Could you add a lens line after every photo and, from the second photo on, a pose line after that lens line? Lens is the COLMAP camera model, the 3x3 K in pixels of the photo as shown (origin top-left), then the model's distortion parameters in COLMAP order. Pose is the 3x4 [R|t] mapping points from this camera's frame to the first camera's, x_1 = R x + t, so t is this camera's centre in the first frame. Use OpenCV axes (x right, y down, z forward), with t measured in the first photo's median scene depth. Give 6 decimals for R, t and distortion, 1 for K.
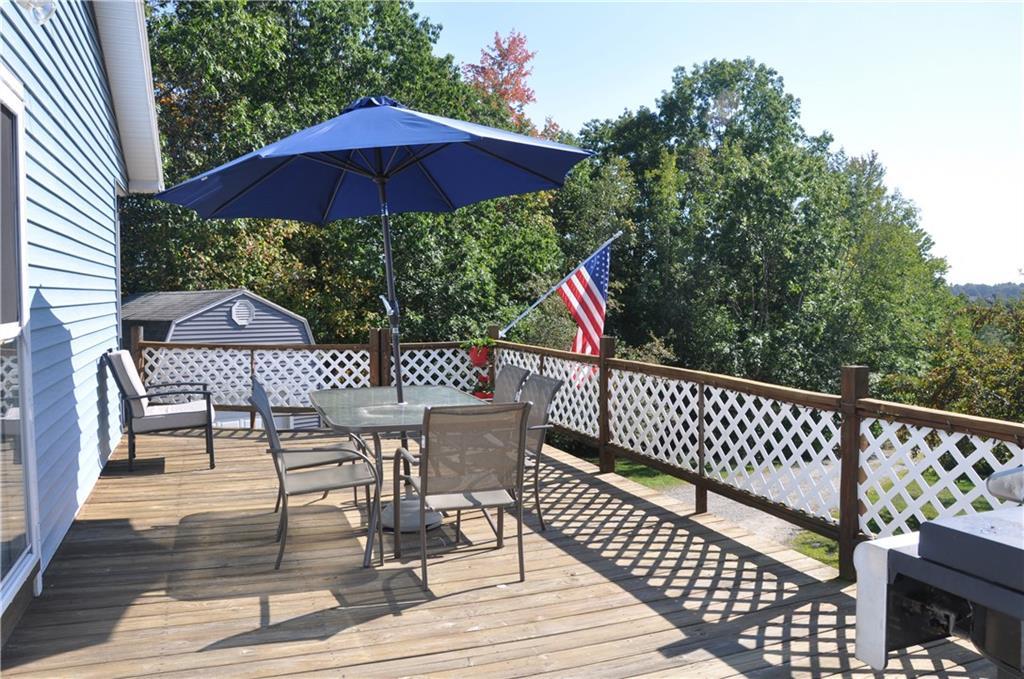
lens RADIAL K [[800.3, 0, 512.0], [0, 800.3, 339.5], [0, 0, 1]] dist [-0.169701, 0.120202]
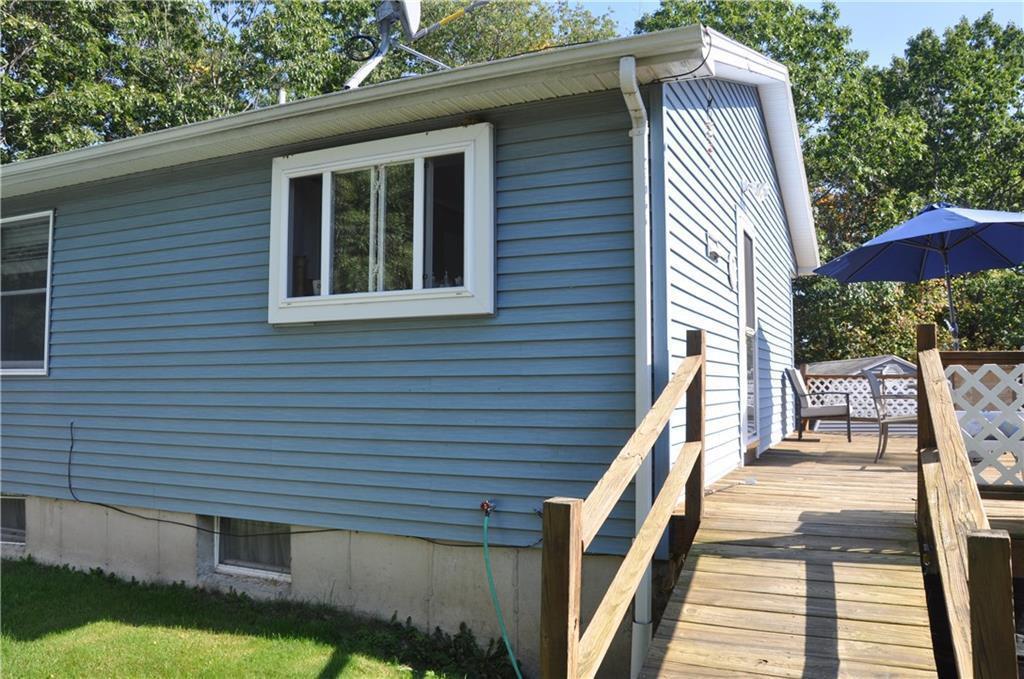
lens RADIAL K [[800.3, 0, 512.0], [0, 800.3, 339.5], [0, 0, 1]] dist [-0.169701, 0.120202]
pose [[0.691648, -0.041795, -0.721025, 0.077026], [-0.039925, 0.994585, -0.095951, 0.036897], [0.721131, 0.095151, 0.686234, -0.158303]]
